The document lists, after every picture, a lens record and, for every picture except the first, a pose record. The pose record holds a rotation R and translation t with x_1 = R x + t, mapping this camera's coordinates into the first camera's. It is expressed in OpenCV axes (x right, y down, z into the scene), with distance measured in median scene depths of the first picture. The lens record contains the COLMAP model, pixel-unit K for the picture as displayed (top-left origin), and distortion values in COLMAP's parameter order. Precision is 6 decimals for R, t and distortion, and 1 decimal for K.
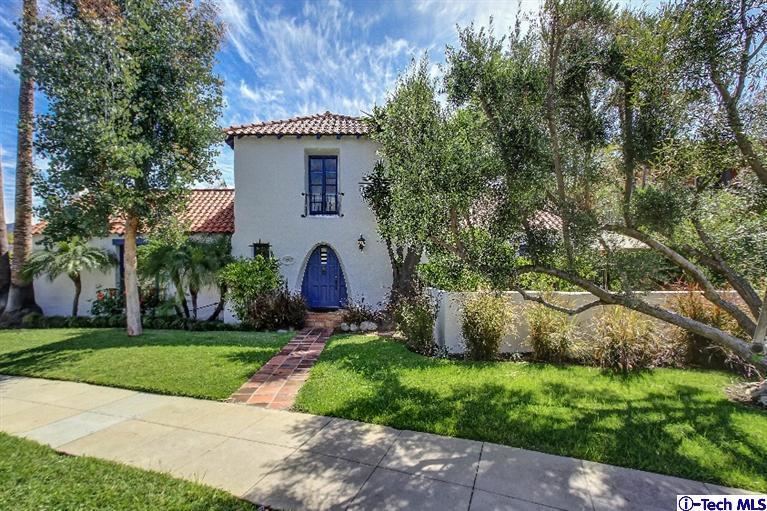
lens RADIAL K [[356.1, 0, 373.7], [0, 356.1, 284.5], [0, 0, 1]] dist [0.008399, 0.000864]
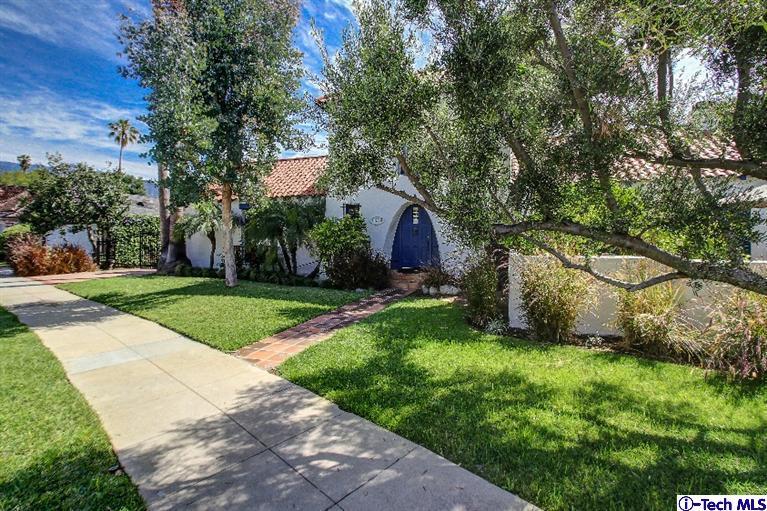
lens RADIAL K [[356.1, 0, 380.9], [0, 356.1, 249.2], [0, 0, 1]] dist [0.008399, 0.000864]
pose [[0.933305, 0.017240, -0.358672, 0.217543], [-0.013186, 0.999819, 0.013748, -0.000413], [0.358844, -0.008102, 0.933363, 0.102031]]
